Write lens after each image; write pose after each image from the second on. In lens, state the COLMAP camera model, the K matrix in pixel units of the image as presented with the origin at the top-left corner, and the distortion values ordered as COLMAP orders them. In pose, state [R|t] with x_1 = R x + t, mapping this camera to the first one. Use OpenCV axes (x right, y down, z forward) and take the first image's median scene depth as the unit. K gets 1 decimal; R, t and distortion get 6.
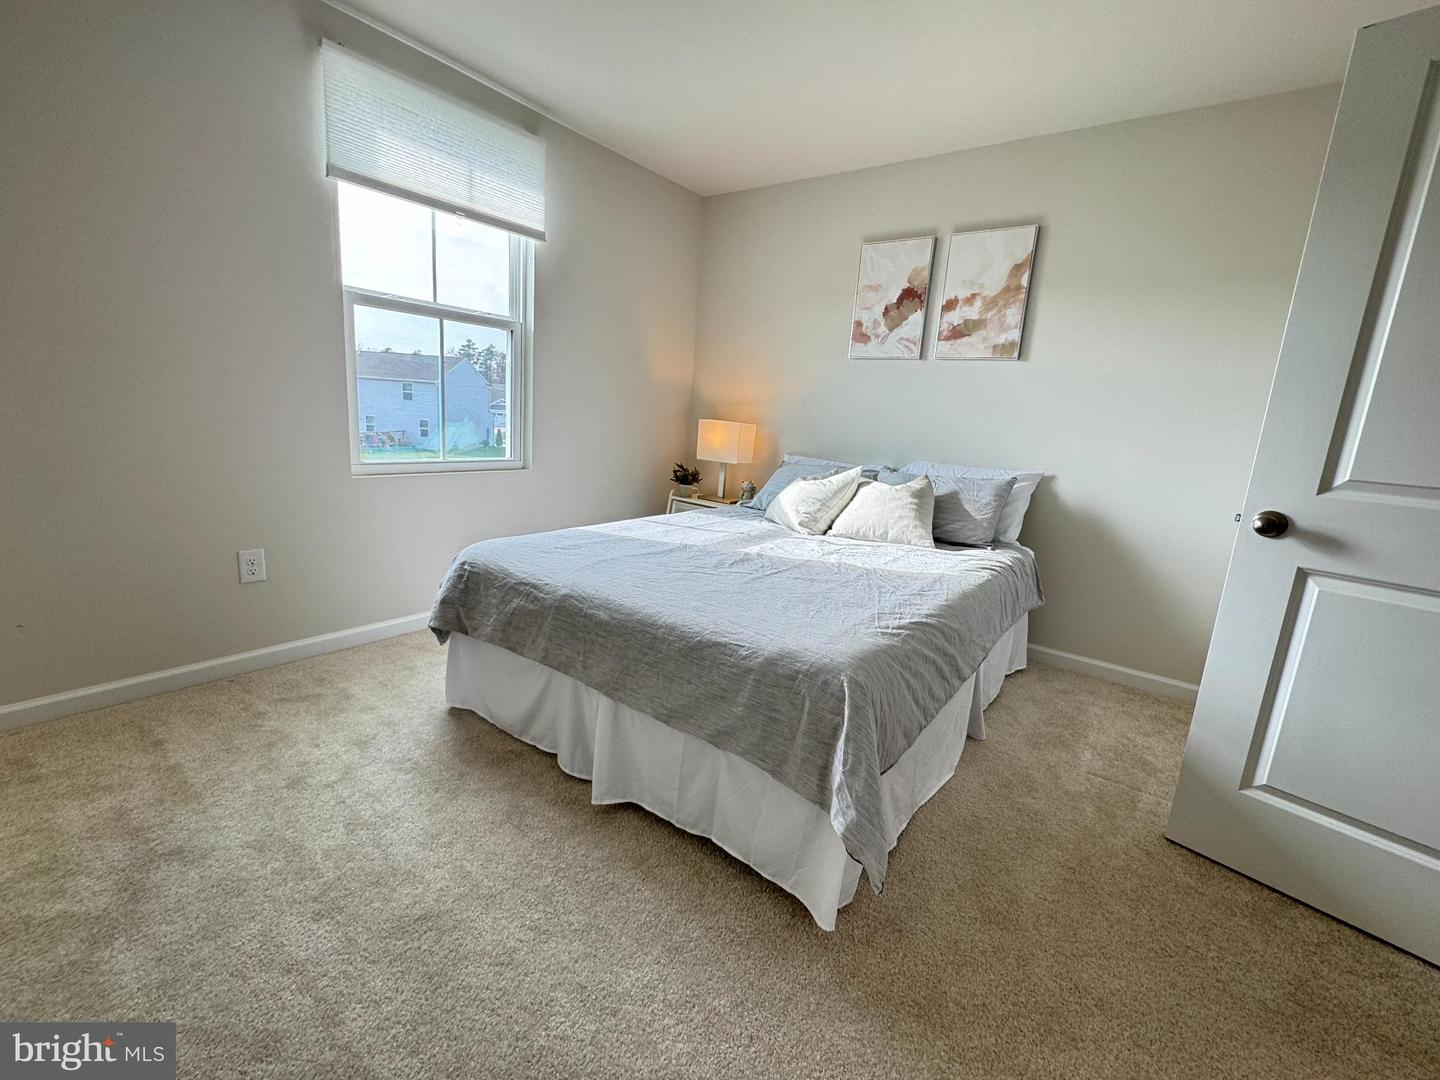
lens RADIAL K [[610.6, 0, 716.6], [0, 610.6, 533.5], [0, 0, 1]] dist [-0.000747, 0.000256]
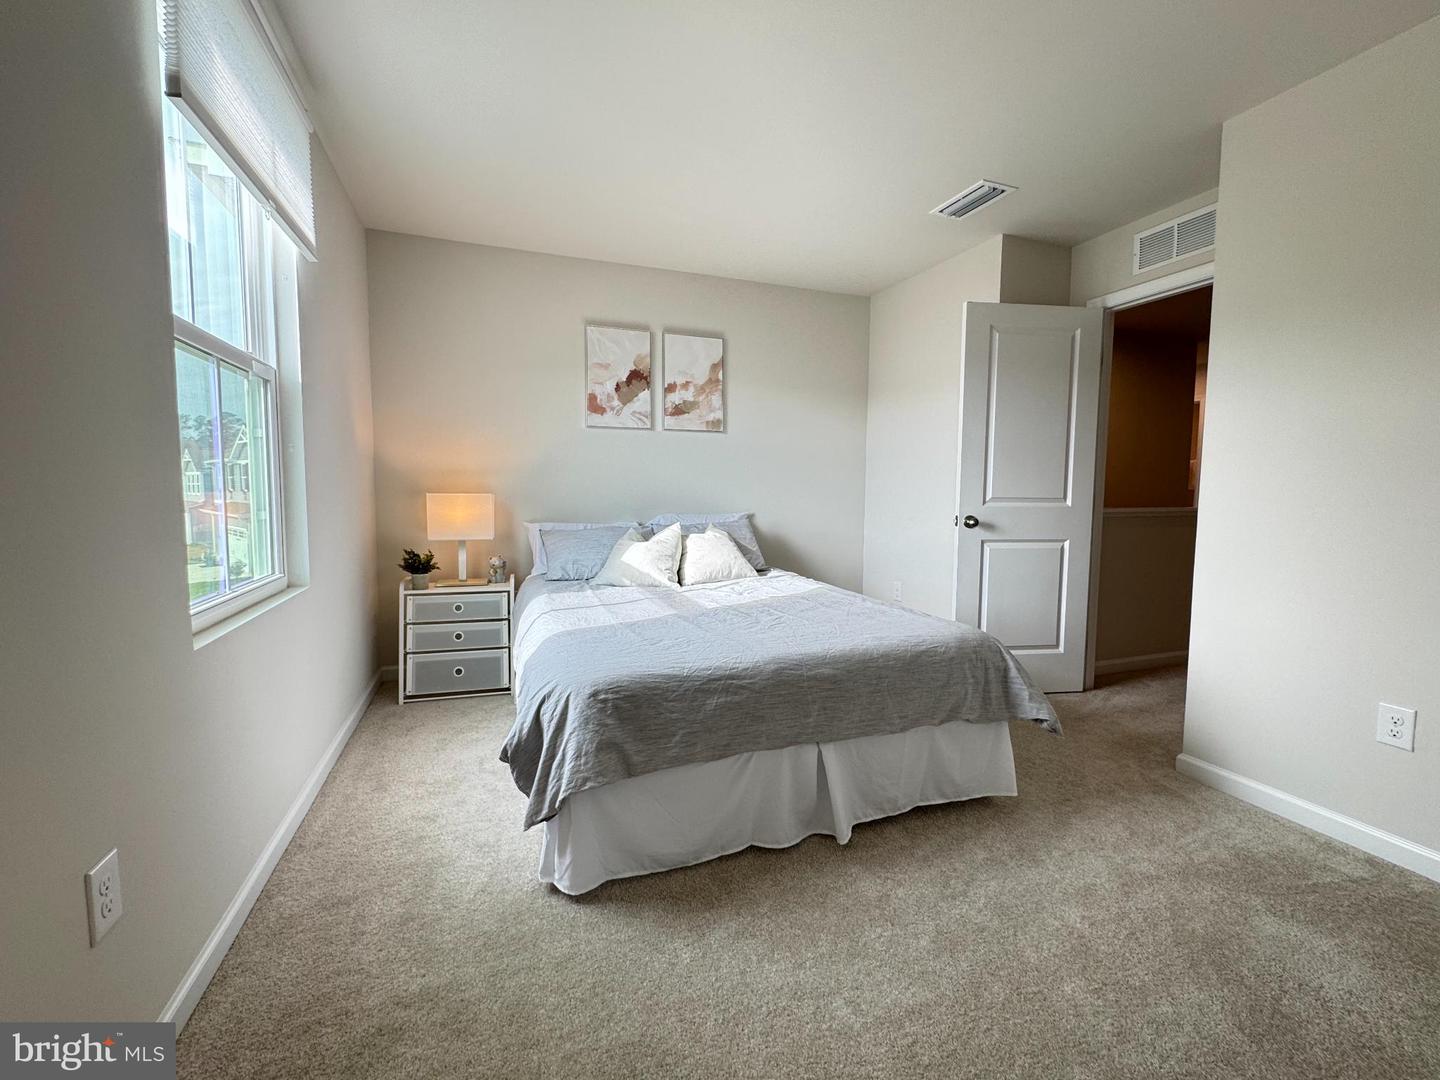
lens RADIAL K [[610.6, 0, 716.9], [0, 610.6, 531.8], [0, 0, 1]] dist [-0.000747, 0.000256]
pose [[0.546237, -0.125089, 0.828238, -0.632331], [0.193678, 0.980853, 0.020405, -0.093597], [-0.814932, 0.149266, 0.560005, 0.268815]]
